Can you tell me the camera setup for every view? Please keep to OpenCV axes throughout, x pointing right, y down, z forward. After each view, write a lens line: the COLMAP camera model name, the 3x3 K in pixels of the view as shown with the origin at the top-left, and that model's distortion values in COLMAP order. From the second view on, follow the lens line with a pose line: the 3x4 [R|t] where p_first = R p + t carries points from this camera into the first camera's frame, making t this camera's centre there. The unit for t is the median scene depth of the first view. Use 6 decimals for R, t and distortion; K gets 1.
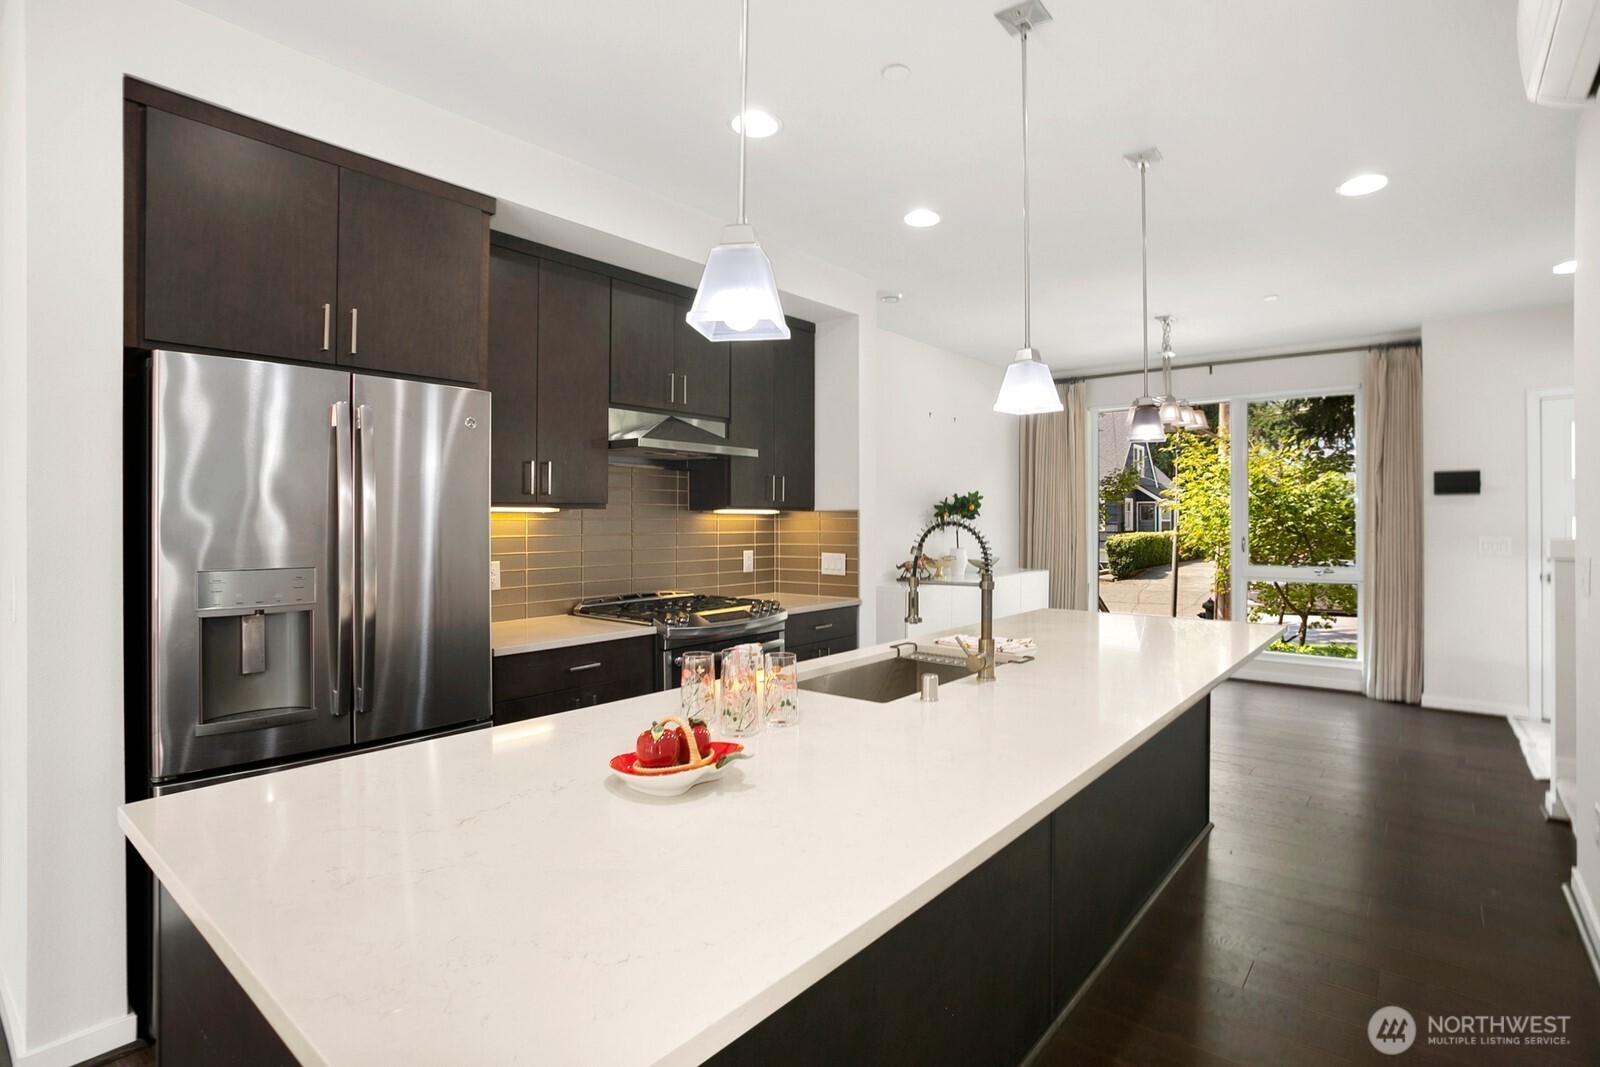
lens RADIAL K [[779.3, 0, 801.9], [0, 779.3, 516.1], [0, 0, 1]] dist [-0.043874, 0.013421]
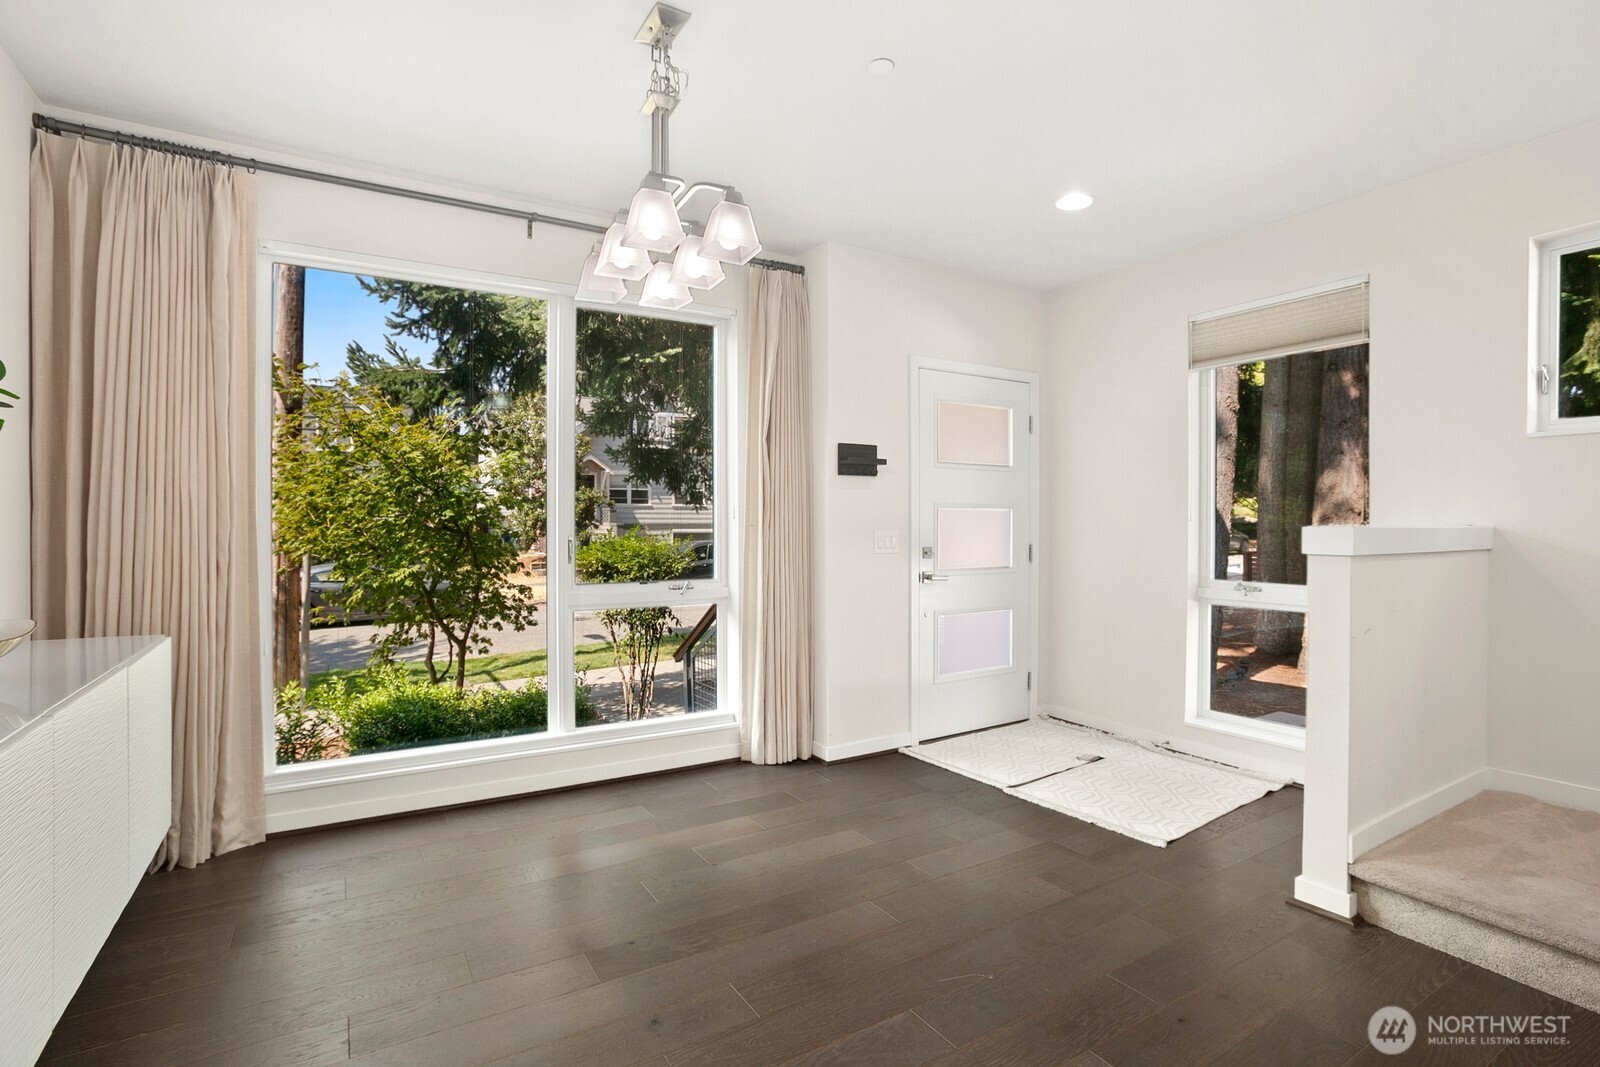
lens RADIAL K [[779.3, 0, 825.5], [0, 779.3, 515.3], [0, 0, 1]] dist [-0.043874, 0.013421]
pose [[0.311119, 0.008983, 0.950328, 0.096279], [-0.008669, 0.999941, -0.006614, 0.016520], [-0.950331, -0.006181, 0.311178, 0.744482]]
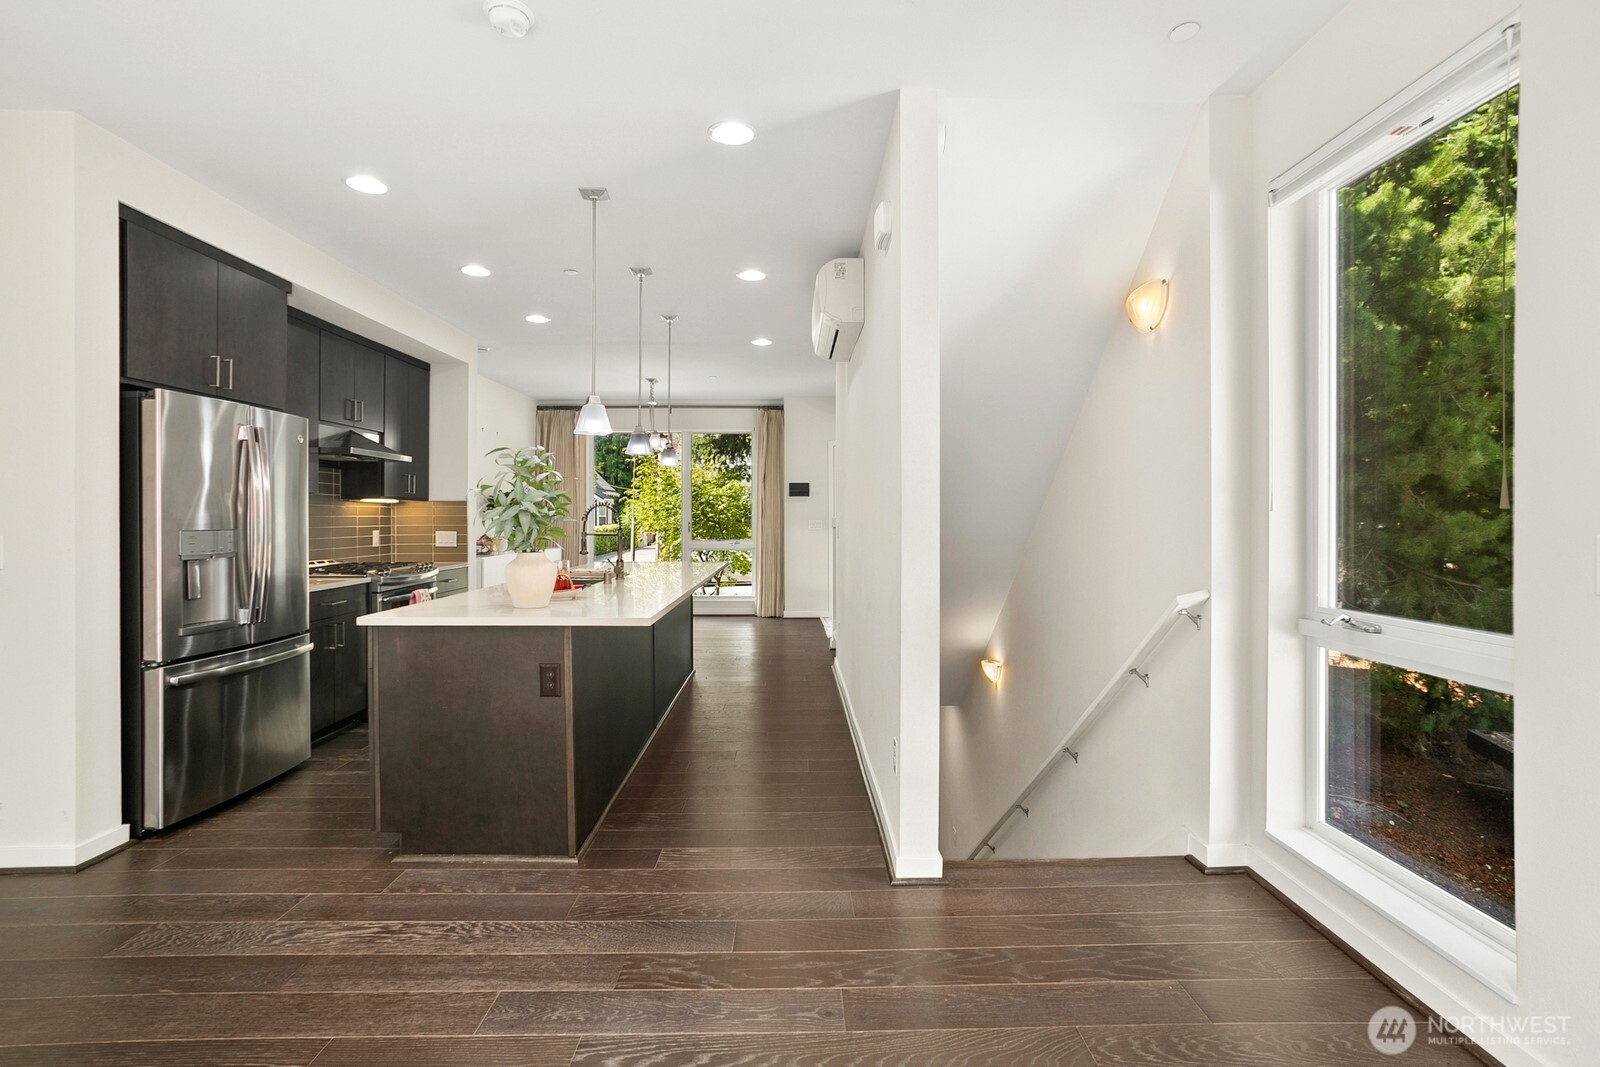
lens RADIAL K [[779.3, 0, 803.6], [0, 779.3, 526.1], [0, 0, 1]] dist [-0.043874, 0.013421]
pose [[0.759213, -0.007712, 0.650797, -0.300562], [-0.002690, 0.999884, 0.014987, 0.012927], [-0.650837, -0.013129, 0.759104, -0.370895]]
